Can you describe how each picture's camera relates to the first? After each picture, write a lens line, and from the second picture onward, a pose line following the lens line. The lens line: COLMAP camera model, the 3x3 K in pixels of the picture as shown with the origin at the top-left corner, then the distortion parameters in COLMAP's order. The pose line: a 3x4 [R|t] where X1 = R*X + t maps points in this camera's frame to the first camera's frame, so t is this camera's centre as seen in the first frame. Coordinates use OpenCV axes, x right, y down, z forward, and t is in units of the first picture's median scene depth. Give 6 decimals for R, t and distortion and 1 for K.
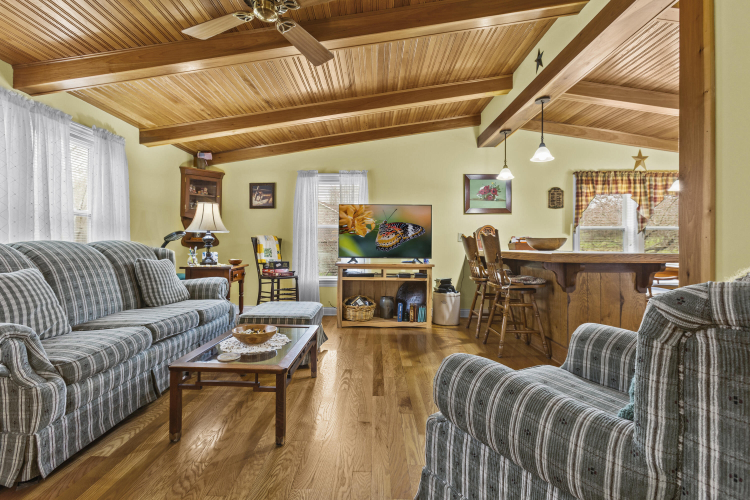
lens RADIAL K [[339.0, 0, 370.7], [0, 339.0, 247.9], [0, 0, 1]] dist [-0.001179, 0.000218]
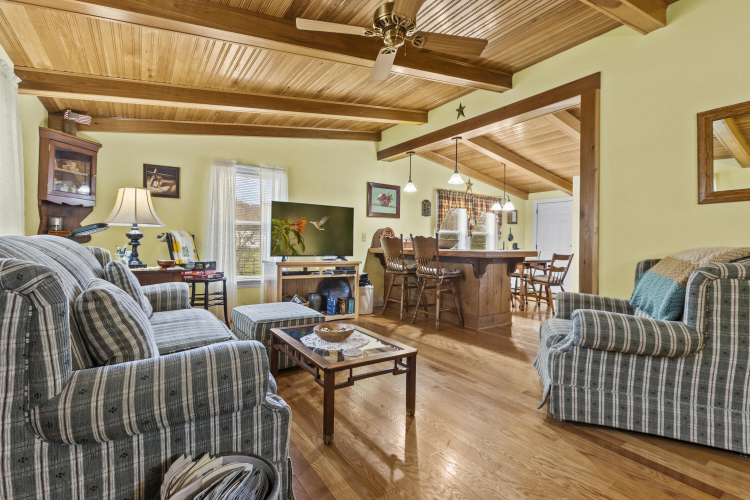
lens RADIAL K [[343.3, 0, 375.8], [0, 343.3, 246.7], [0, 0, 1]] dist [-0.001106, 0.000485]
pose [[0.817549, 0.002228, 0.575855, -0.399107], [-0.005728, 0.999975, 0.004263, -0.004595], [-0.575831, -0.006784, 0.817541, 0.036366]]
